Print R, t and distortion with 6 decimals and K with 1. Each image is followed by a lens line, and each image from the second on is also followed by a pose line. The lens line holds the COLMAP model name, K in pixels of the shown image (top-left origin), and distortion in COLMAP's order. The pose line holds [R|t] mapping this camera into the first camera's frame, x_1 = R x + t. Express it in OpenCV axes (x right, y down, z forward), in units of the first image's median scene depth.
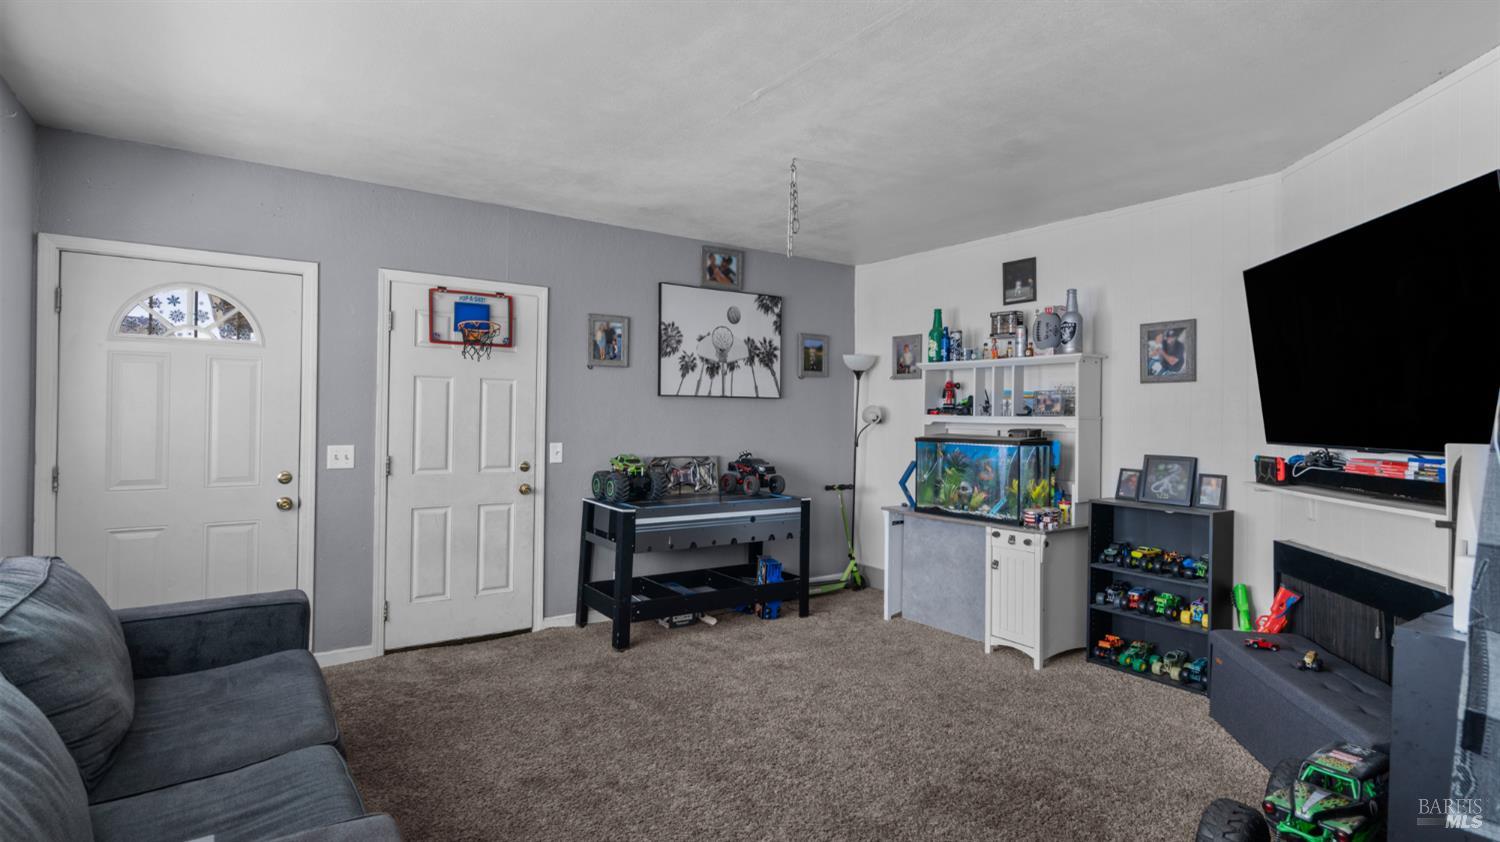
lens RADIAL K [[752.8, 0, 755.2], [0, 752.8, 408.3], [0, 0, 1]] dist [0.002374, 0.000409]
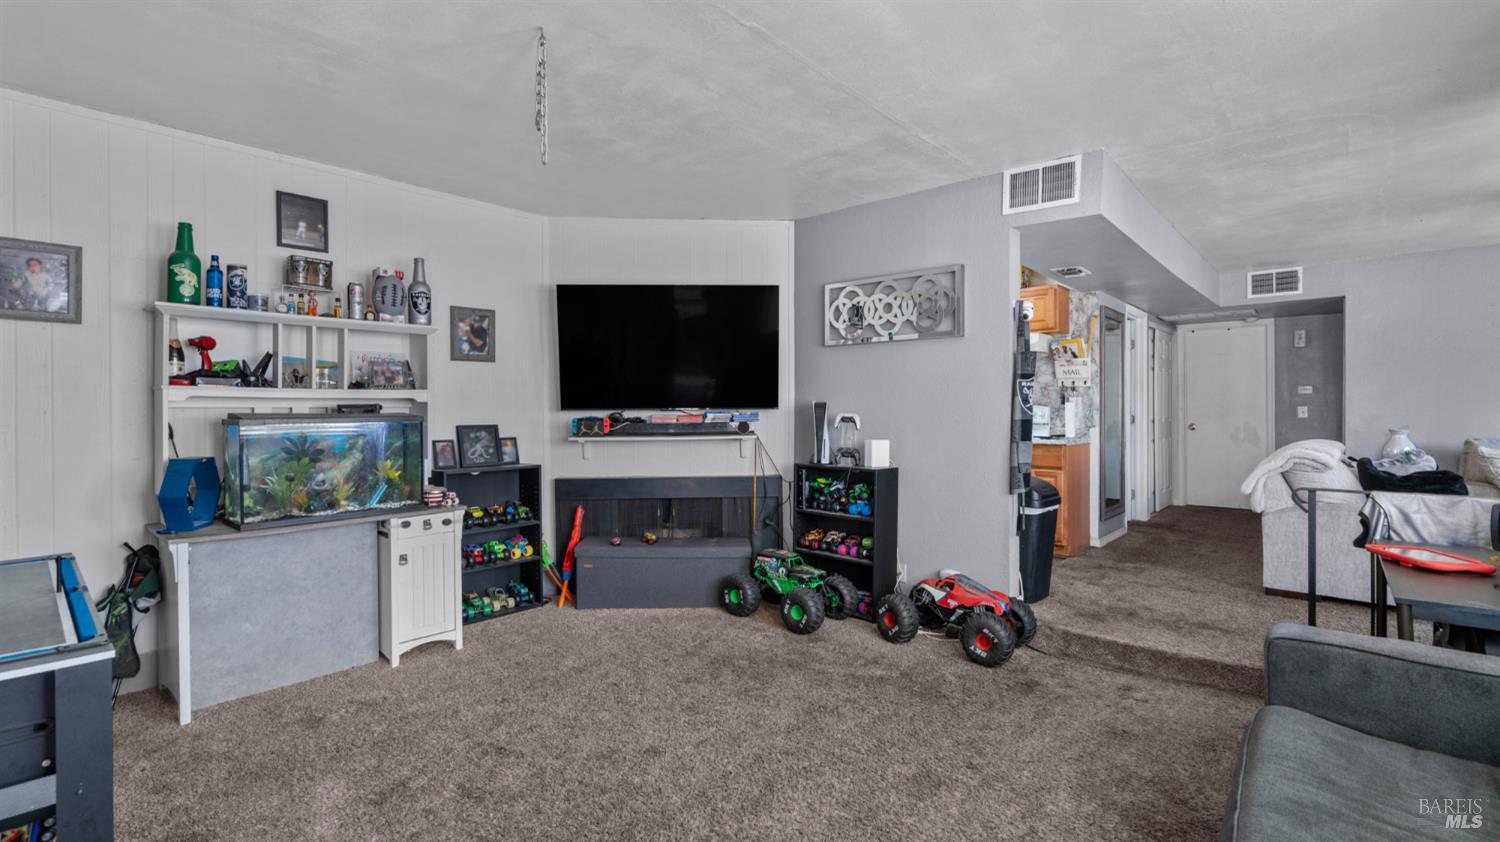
lens RADIAL K [[679.1, 0, 753.4], [0, 679.1, 408.8], [0, 0, 1]] dist [-0.008821, 0.005702]
pose [[-0.230297, -0.013883, 0.973021, -0.553047], [-0.005633, 0.999900, 0.012934, 0.022375], [-0.973104, -0.002503, -0.230352, 0.821453]]
